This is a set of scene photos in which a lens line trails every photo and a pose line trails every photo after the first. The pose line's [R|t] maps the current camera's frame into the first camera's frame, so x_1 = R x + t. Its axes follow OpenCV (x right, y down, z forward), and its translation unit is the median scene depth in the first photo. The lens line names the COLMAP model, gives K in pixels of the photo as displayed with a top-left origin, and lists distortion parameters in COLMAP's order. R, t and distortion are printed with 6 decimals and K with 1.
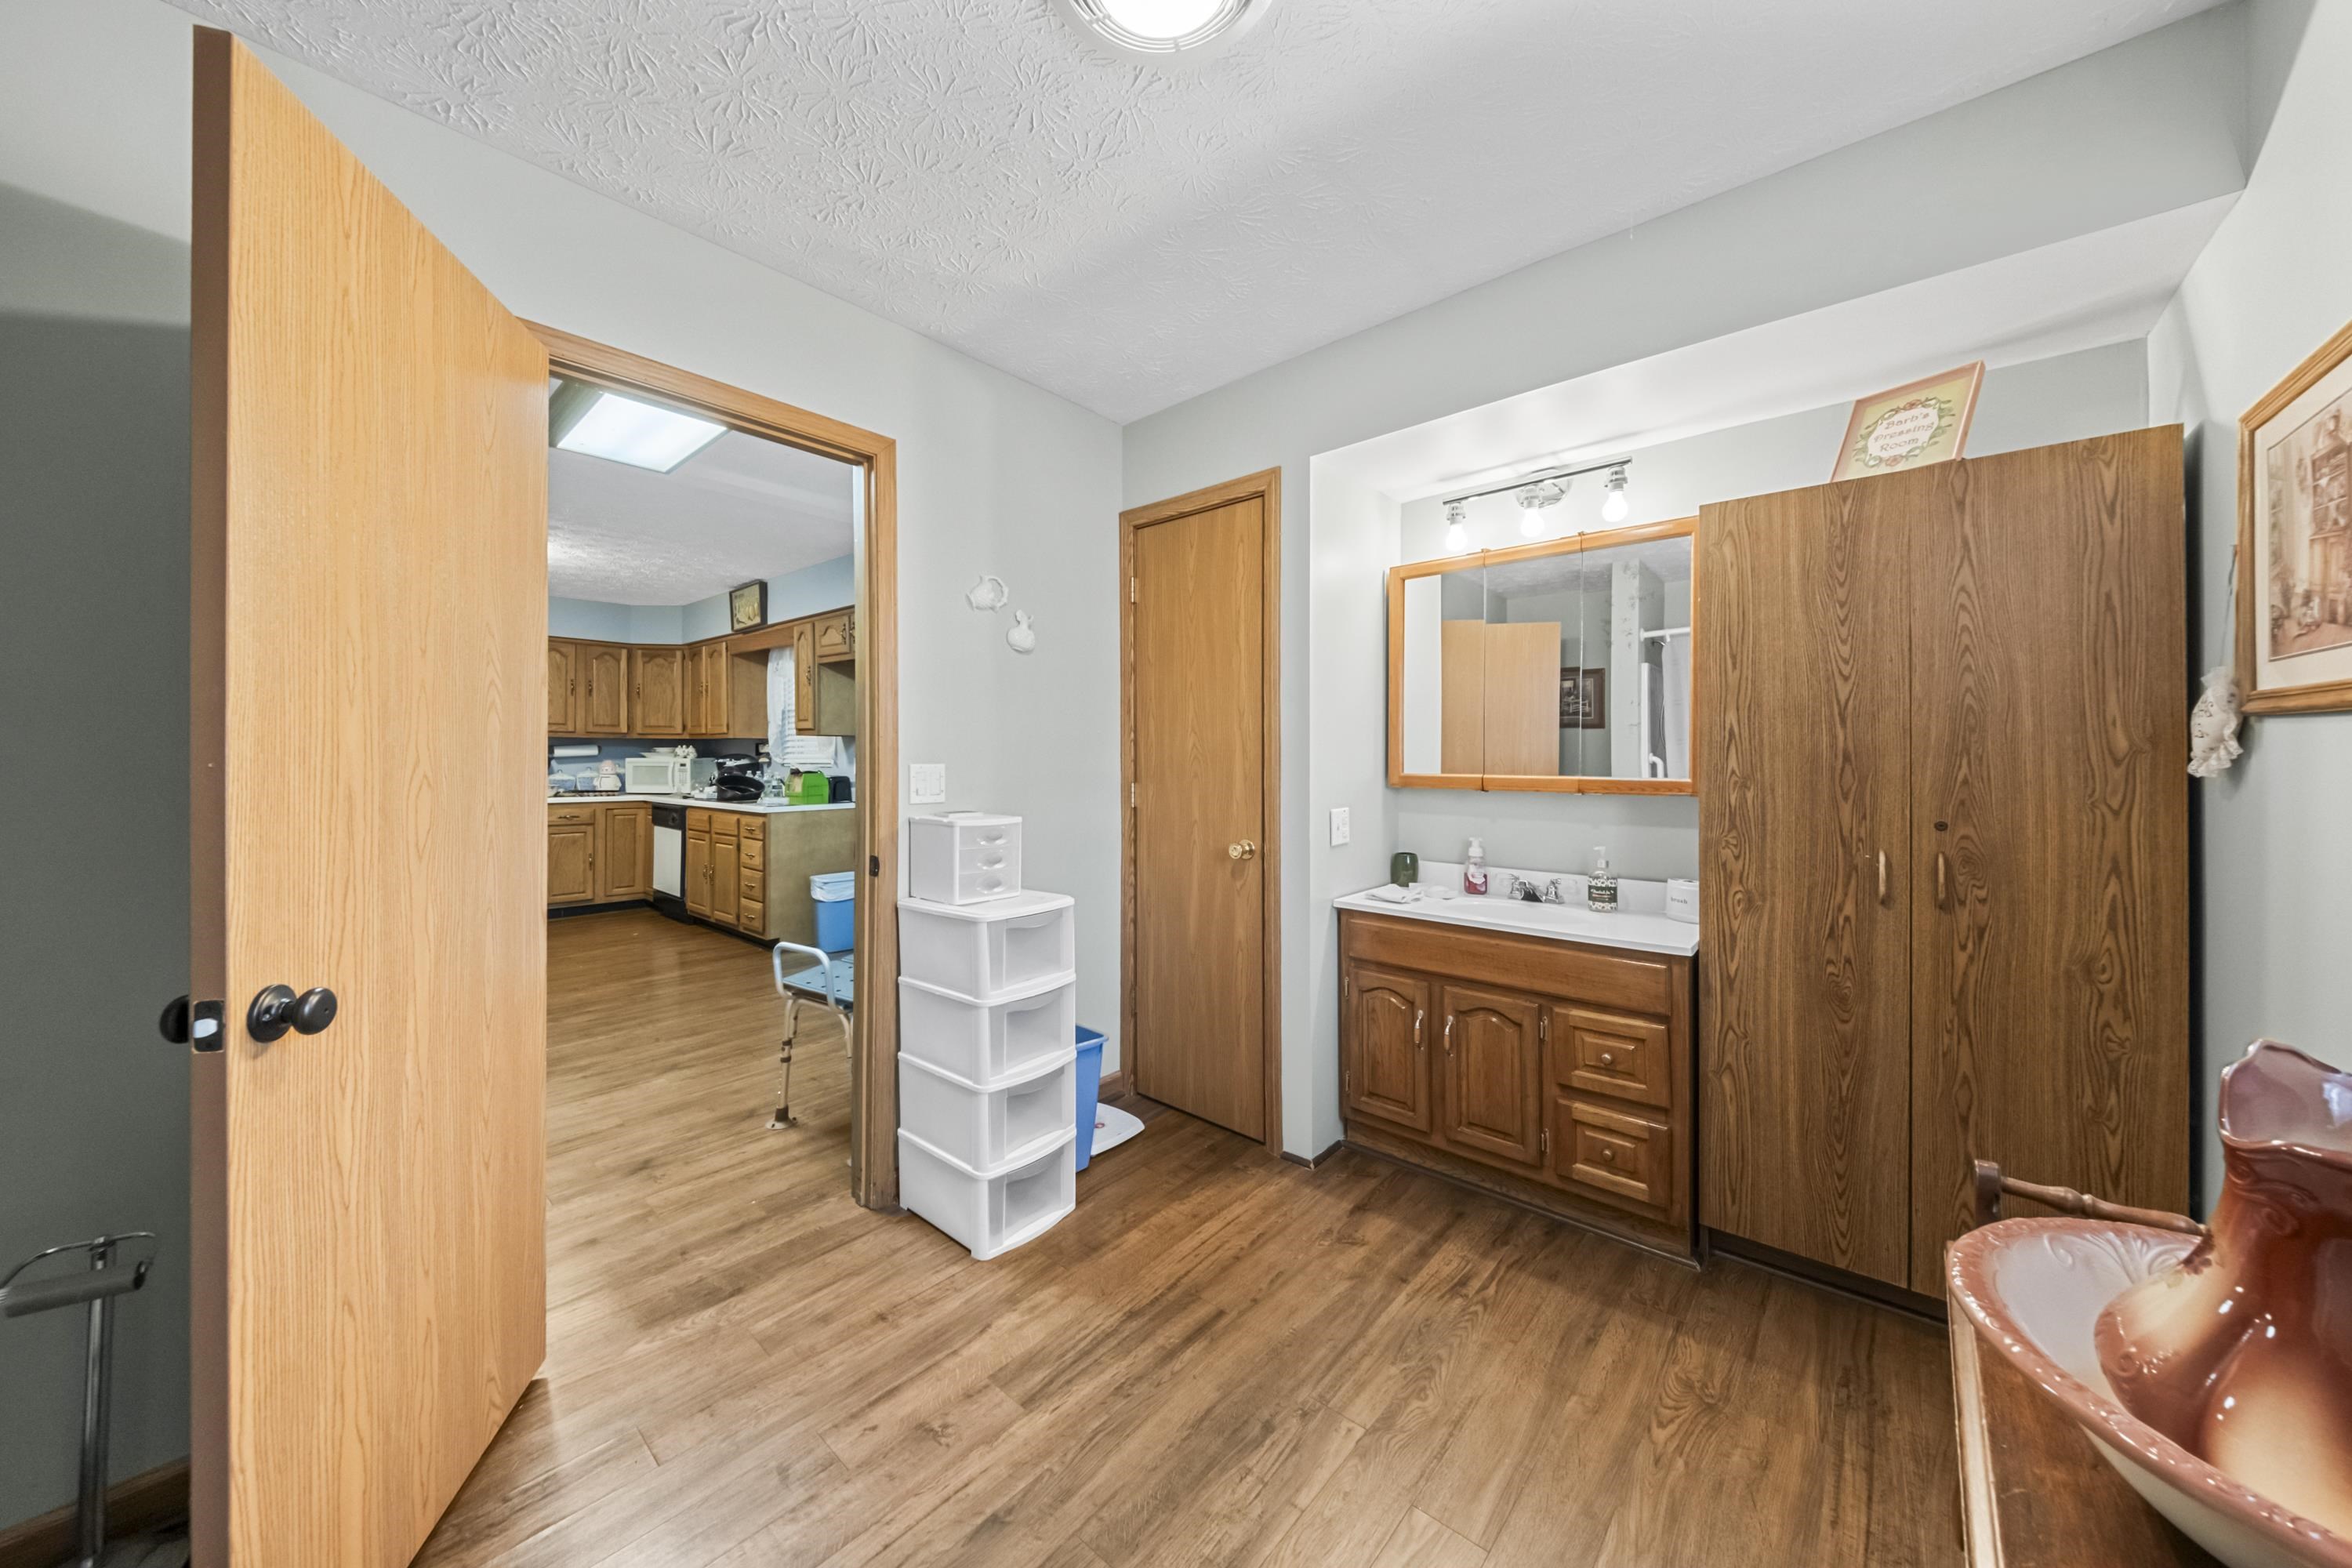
lens RADIAL K [[804.0, 0, 1193.7], [0, 804.0, 753.3], [0, 0, 1]] dist [0.014062, -0.005908]
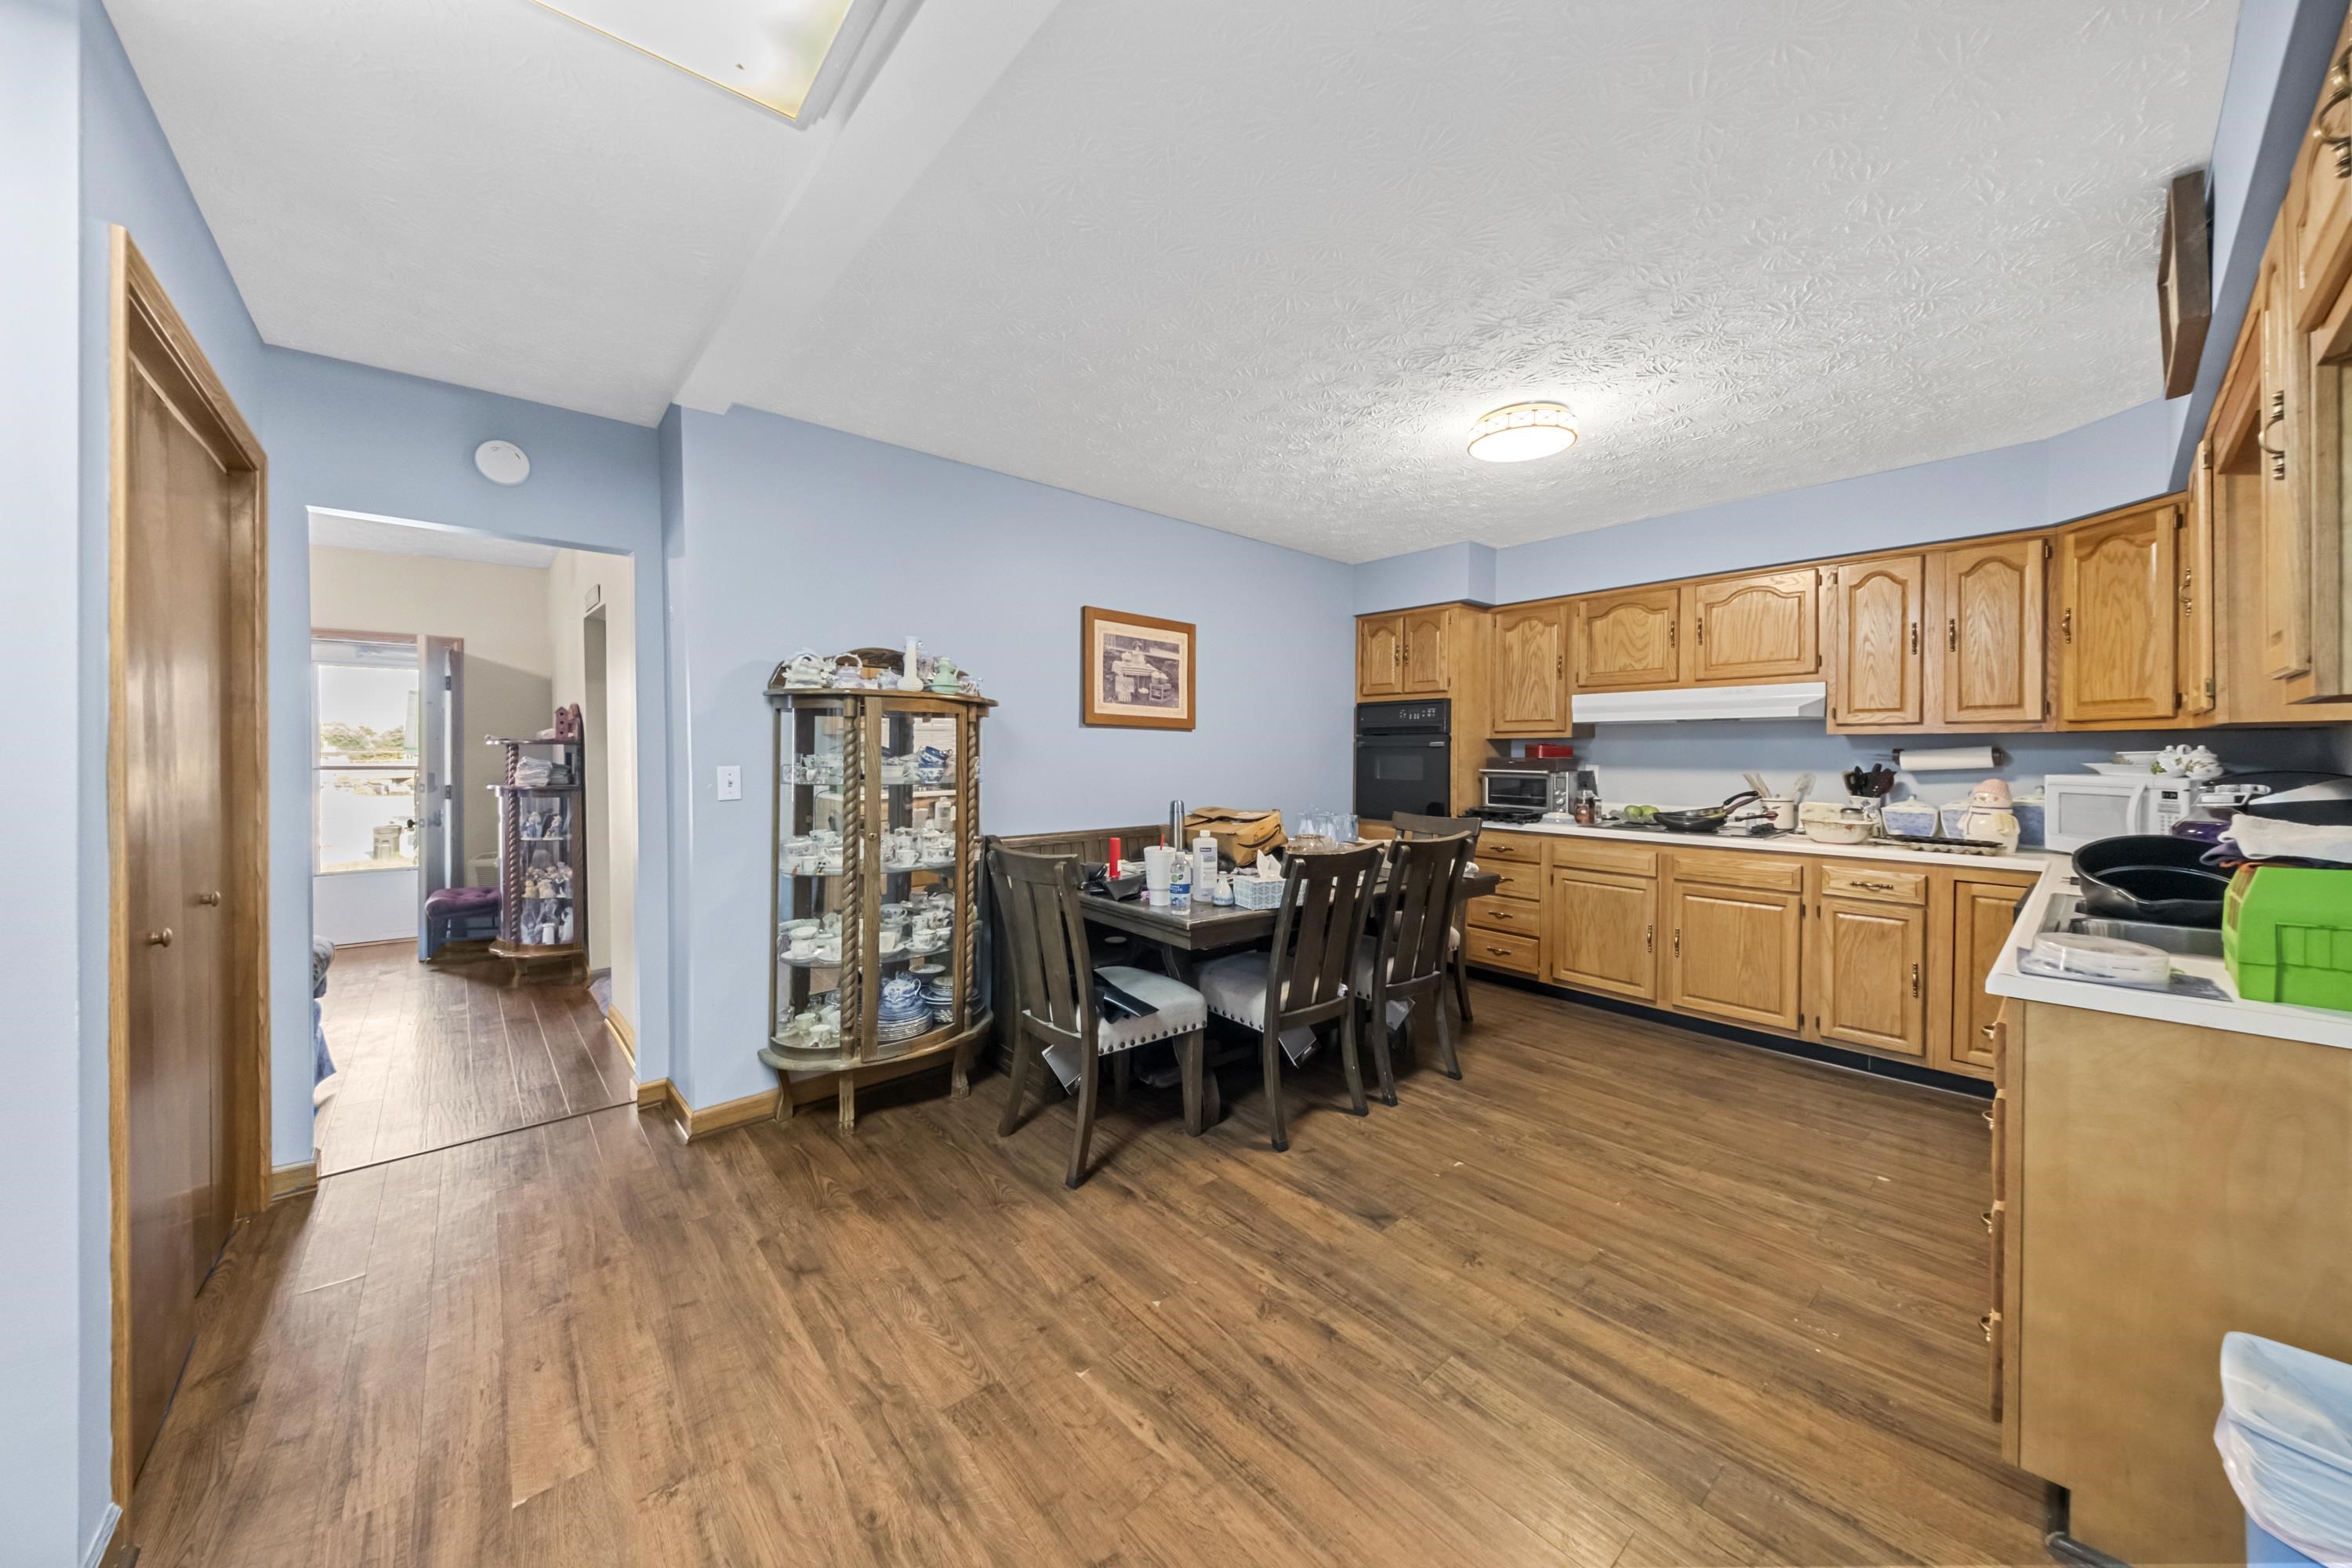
lens RADIAL K [[804.0, 0, 1166.6], [0, 804.0, 755.0], [0, 0, 1]] dist [0.014062, -0.005908]
pose [[-0.161470, -0.002674, -0.986874, -0.175044], [0.001644, 0.999994, -0.002979, -0.005323], [0.986876, -0.002103, -0.161465, 0.622547]]
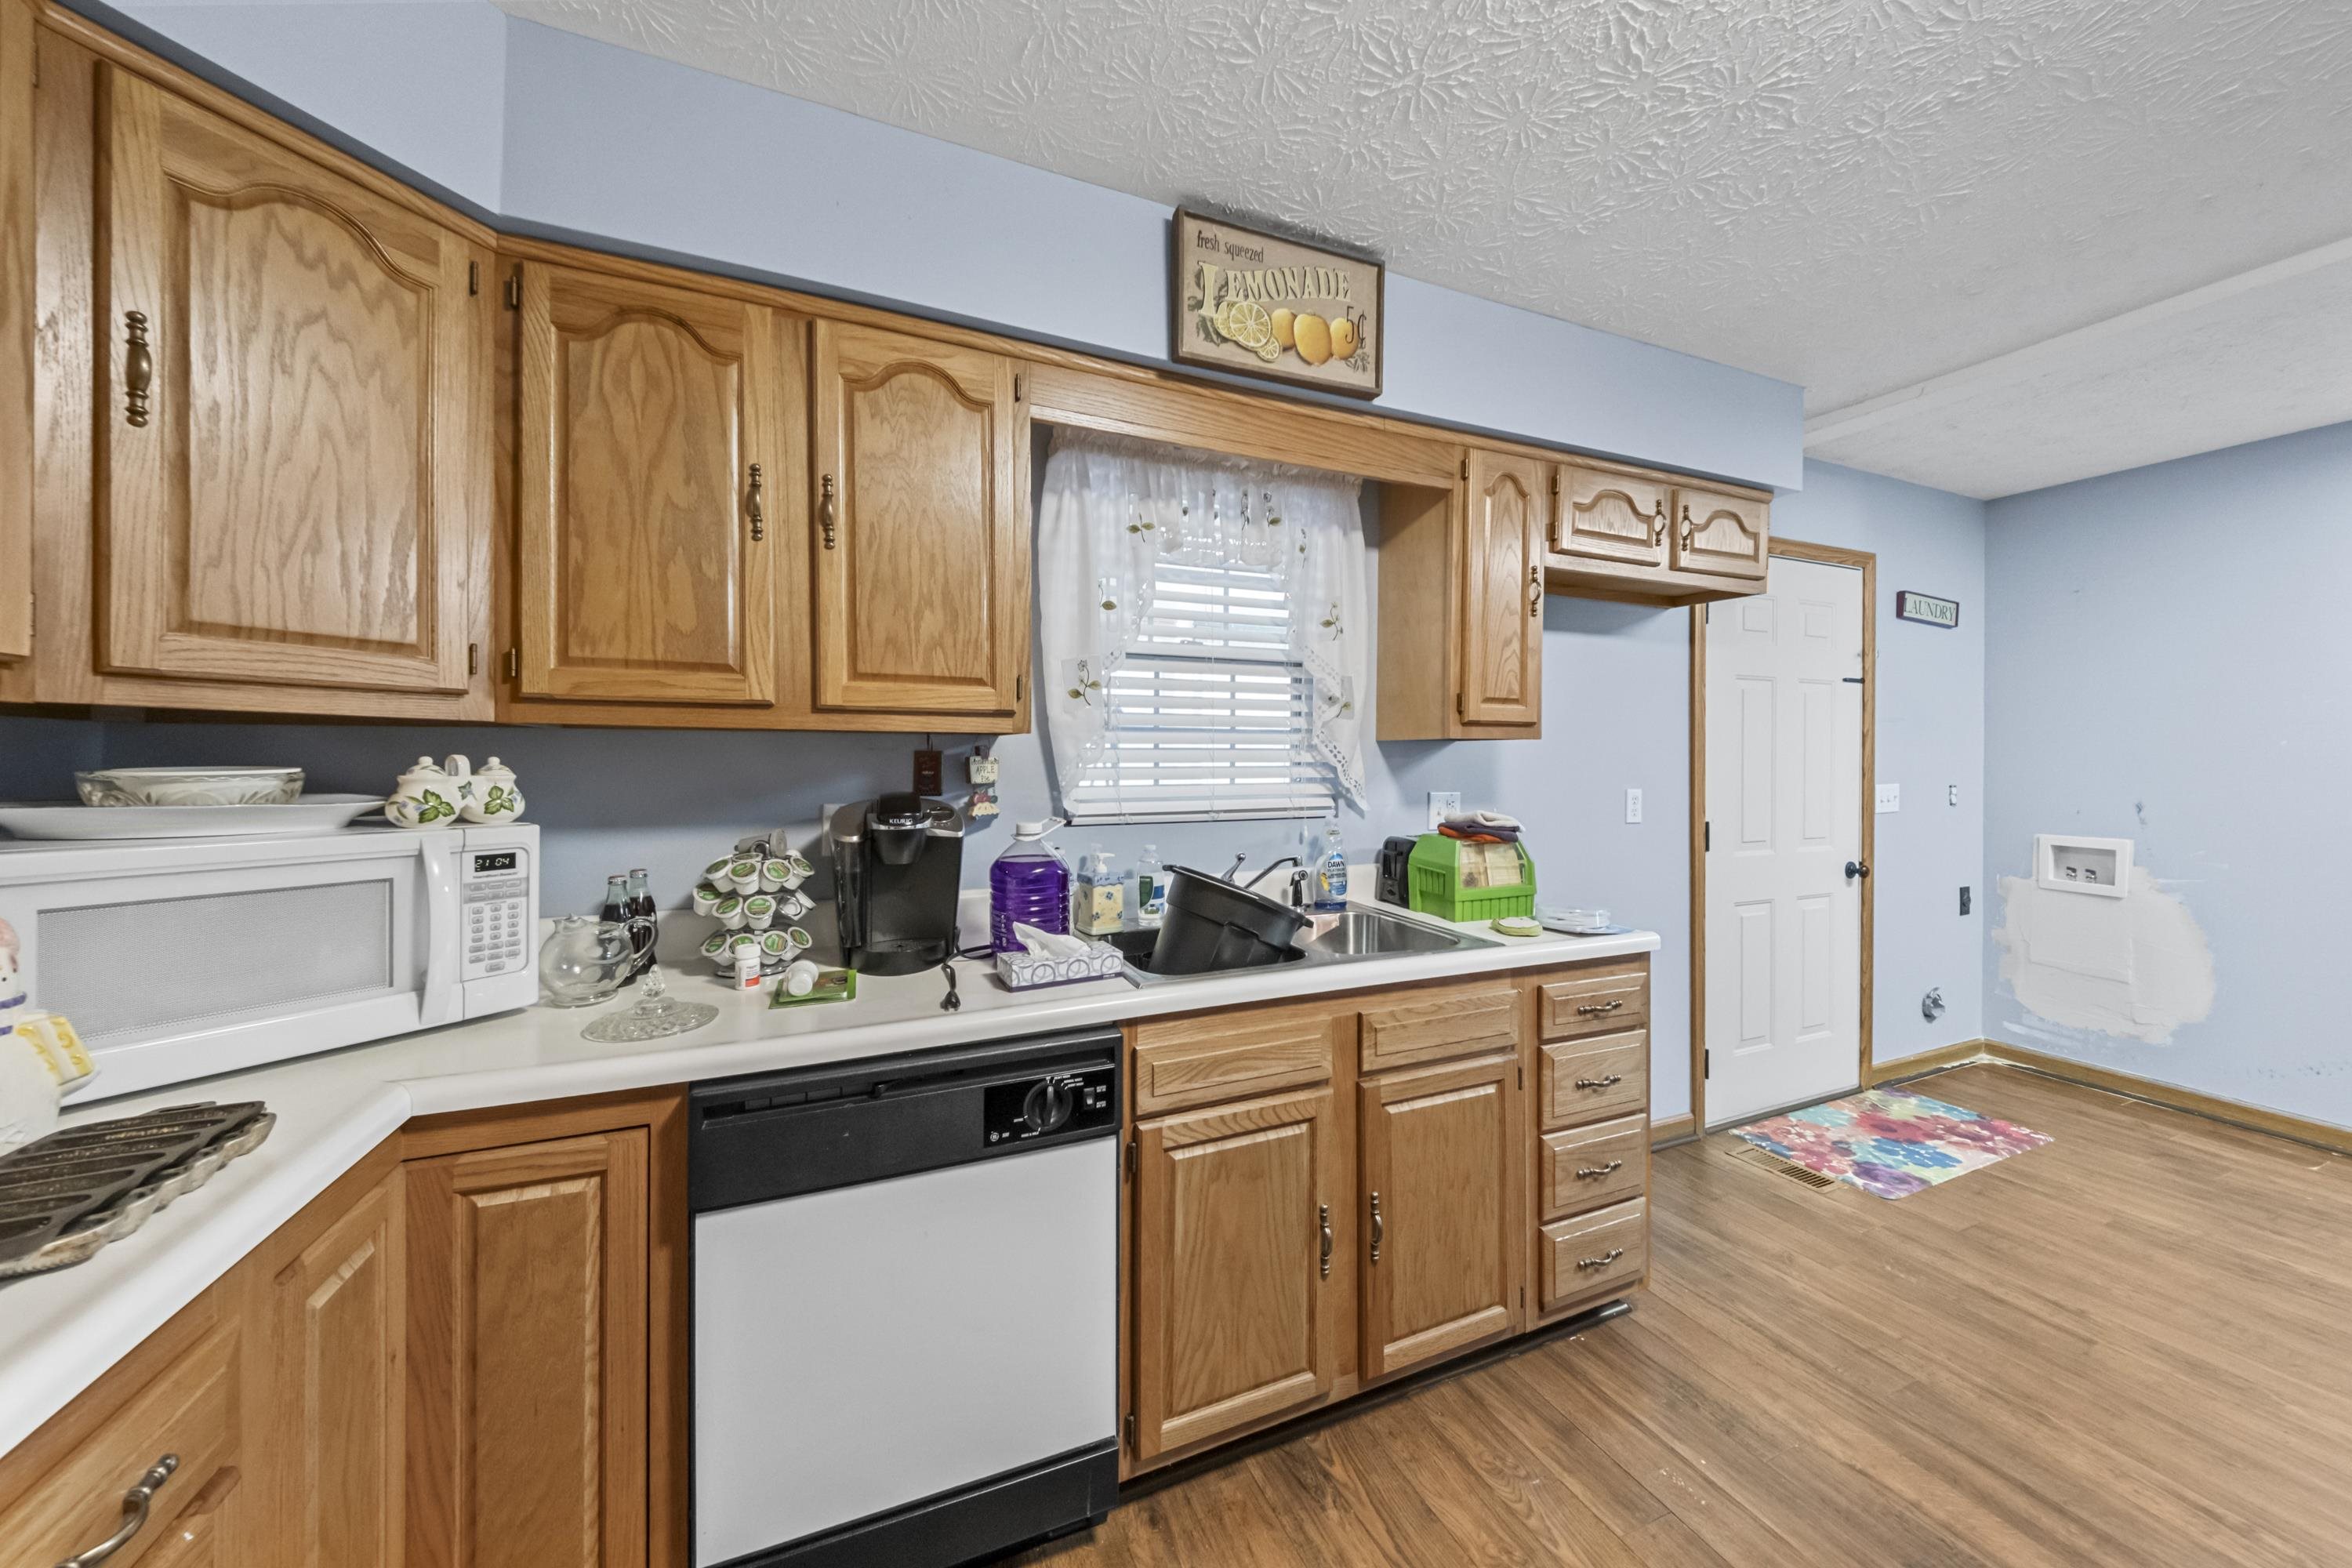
lens RADIAL K [[804.0, 0, 1193.1], [0, 804.0, 775.7], [0, 0, 1]] dist [0.014062, -0.005908]
pose [[0.450643, -0.005998, 0.892684, -0.780456], [0.005277, 0.999978, 0.004055, -0.006003], [-0.892689, 0.002883, 0.450664, 0.828257]]
